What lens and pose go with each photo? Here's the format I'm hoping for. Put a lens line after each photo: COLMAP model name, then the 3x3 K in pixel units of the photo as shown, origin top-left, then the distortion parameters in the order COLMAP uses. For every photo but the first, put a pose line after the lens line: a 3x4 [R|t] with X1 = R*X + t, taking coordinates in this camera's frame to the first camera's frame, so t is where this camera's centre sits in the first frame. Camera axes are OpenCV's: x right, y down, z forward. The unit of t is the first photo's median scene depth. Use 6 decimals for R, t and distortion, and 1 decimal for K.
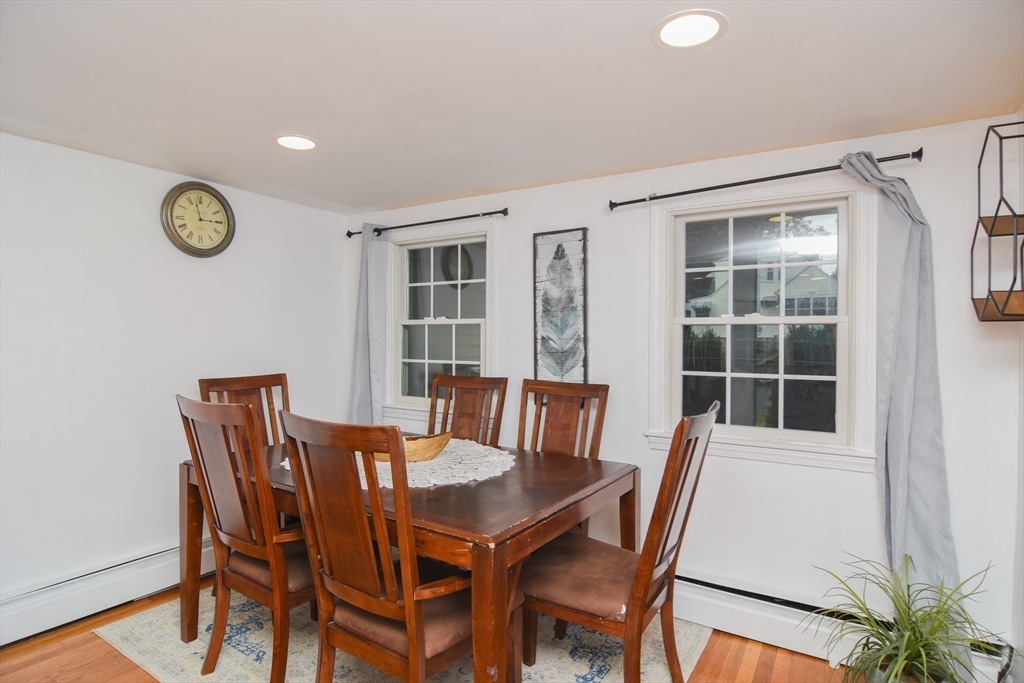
lens RADIAL K [[548.7, 0, 508.2], [0, 548.7, 339.2], [0, 0, 1]] dist [-0.004734, -0.011577]
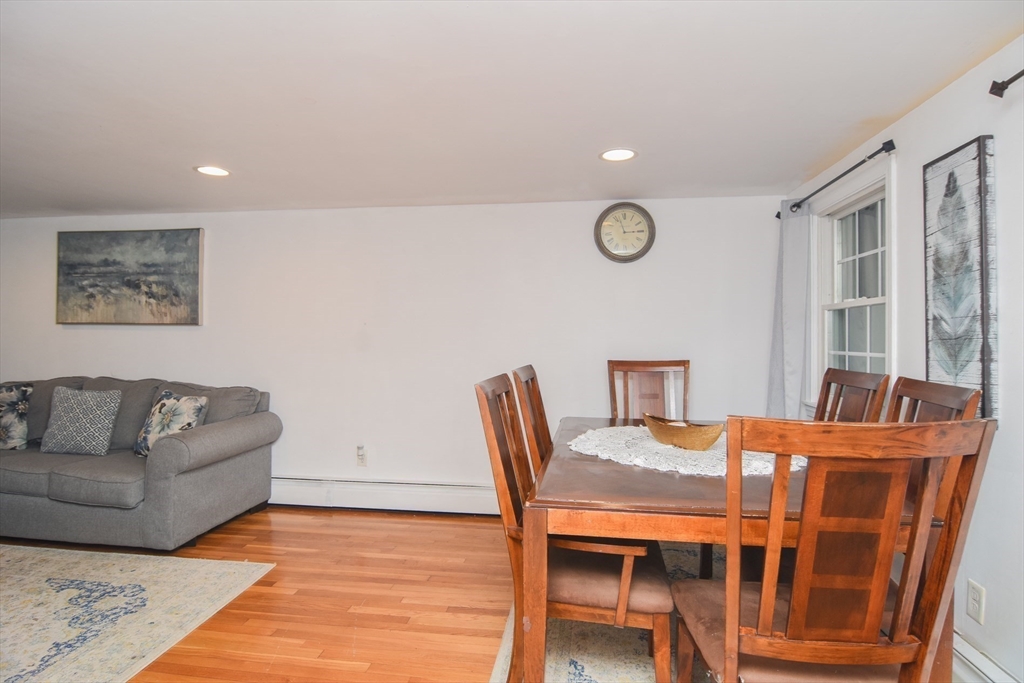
lens RADIAL K [[548.7, 0, 508.2], [0, 548.7, 339.2], [0, 0, 1]] dist [-0.004734, -0.011577]
pose [[0.413929, -0.002102, -0.910307, 0.460475], [-0.002073, 0.999993, -0.003251, 0.027604], [0.910307, 0.003233, 0.413921, 0.255790]]
